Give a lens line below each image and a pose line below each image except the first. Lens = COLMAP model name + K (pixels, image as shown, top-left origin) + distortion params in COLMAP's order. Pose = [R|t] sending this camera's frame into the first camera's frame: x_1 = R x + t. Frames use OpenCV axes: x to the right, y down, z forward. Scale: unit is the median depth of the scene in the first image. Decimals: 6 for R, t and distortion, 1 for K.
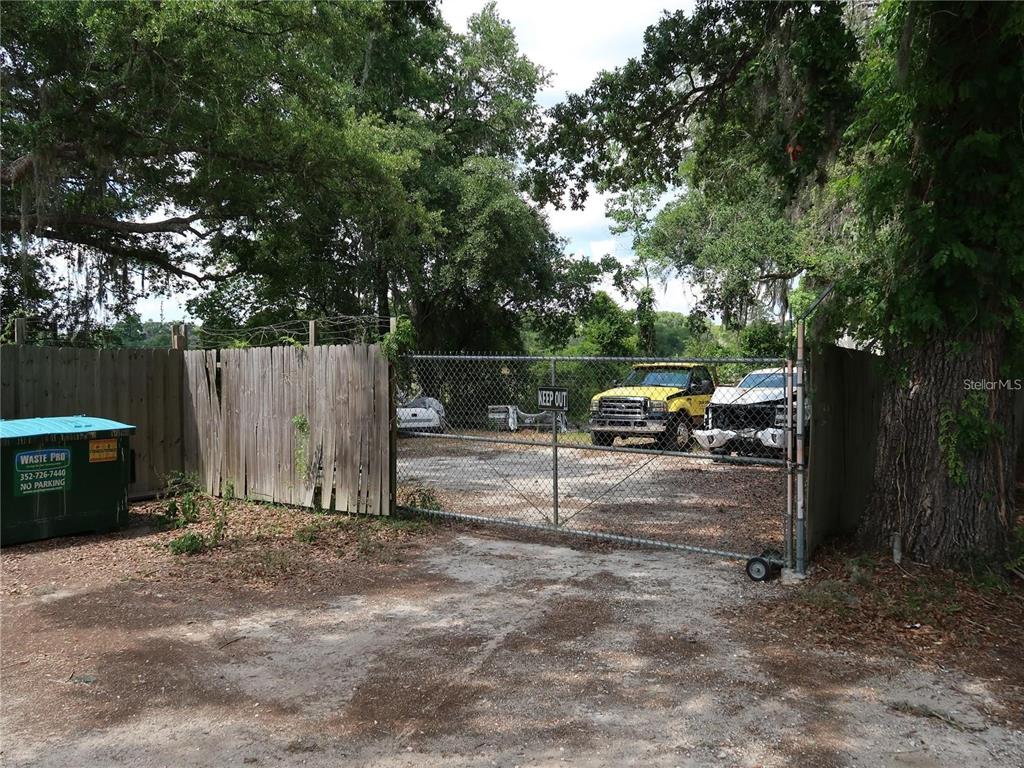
lens RADIAL K [[885.7, 0, 512.0], [0, 885.7, 384.0], [0, 0, 1]] dist [0.036407, -0.001545]
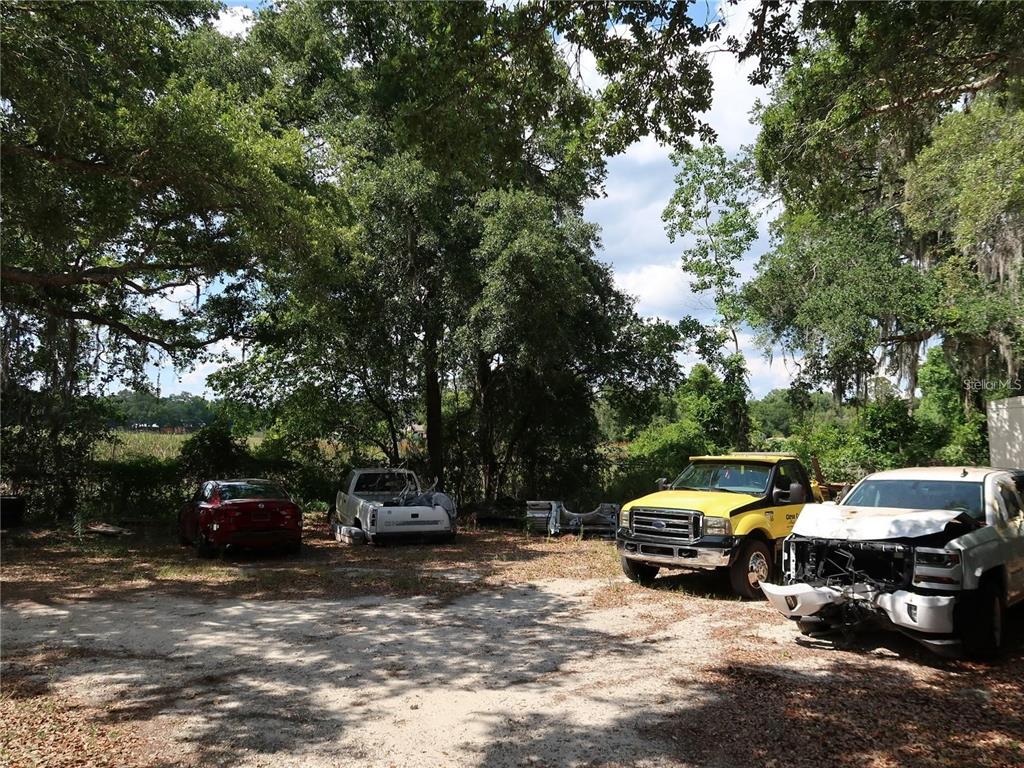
lens RADIAL K [[782.3, 0, 506.1], [0, 782.3, 383.9], [0, 0, 1]] dist [-0.036989, 0.013707]
pose [[0.983055, -0.005510, -0.183226, 0.084125], [-0.011025, 0.995962, -0.089102, -0.017616], [0.182977, 0.089612, 0.979025, 0.291629]]
